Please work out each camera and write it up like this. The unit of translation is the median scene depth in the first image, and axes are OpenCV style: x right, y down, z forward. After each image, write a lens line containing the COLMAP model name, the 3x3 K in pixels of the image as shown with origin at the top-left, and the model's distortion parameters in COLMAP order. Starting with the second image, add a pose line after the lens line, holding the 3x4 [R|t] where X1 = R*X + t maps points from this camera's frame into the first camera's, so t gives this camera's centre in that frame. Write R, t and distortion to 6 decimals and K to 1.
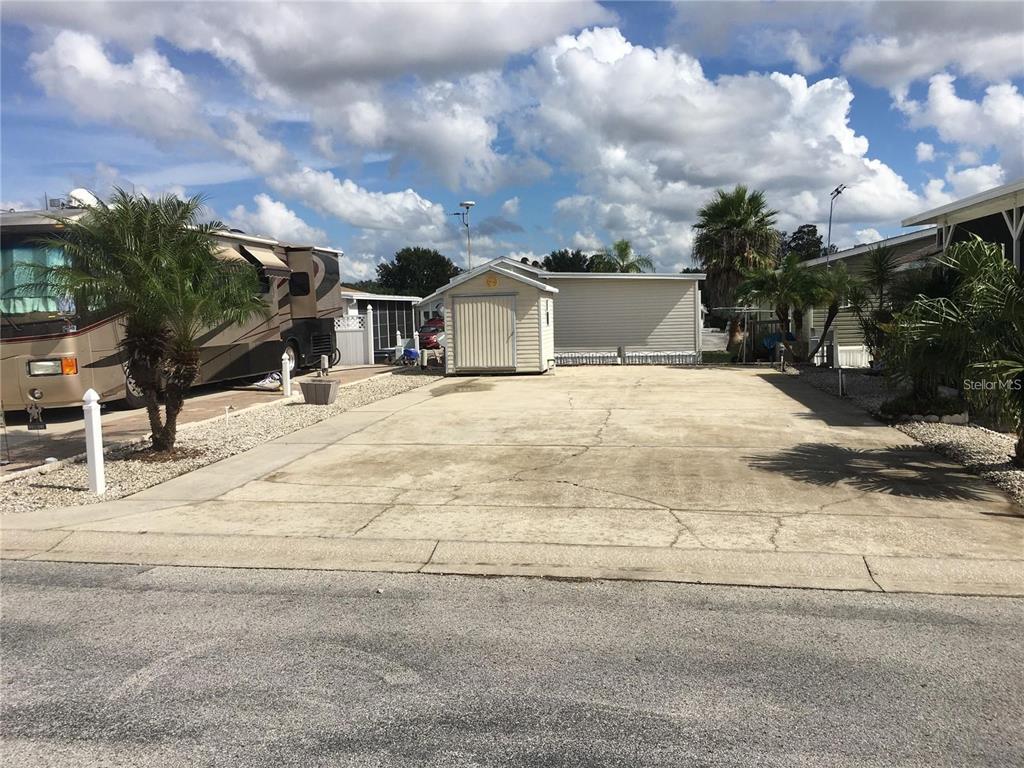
lens RADIAL K [[882.1, 0, 521.7], [0, 882.1, 390.6], [0, 0, 1]] dist [0.083254, -0.106095]
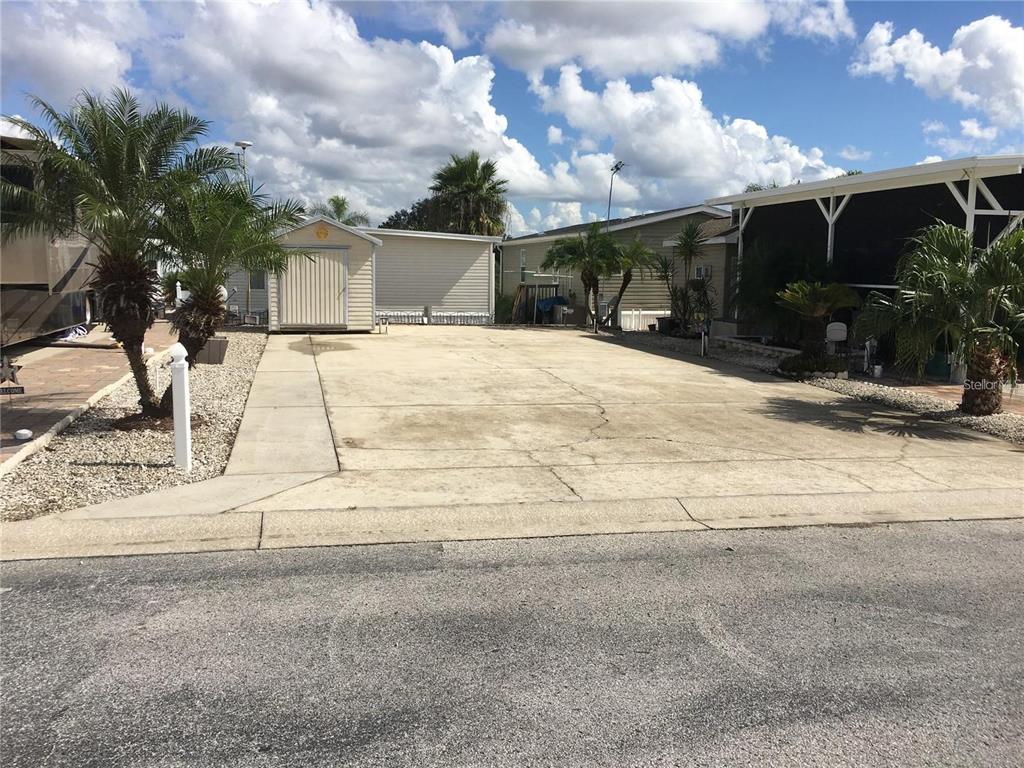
lens RADIAL K [[882.1, 0, 517.1], [0, 882.1, 378.0], [0, 0, 1]] dist [0.083254, -0.106095]
pose [[0.921313, -0.006863, 0.388761, -0.174046], [-0.004836, 0.999565, 0.029107, 0.001566], [-0.388792, -0.028697, 0.920879, 0.041070]]
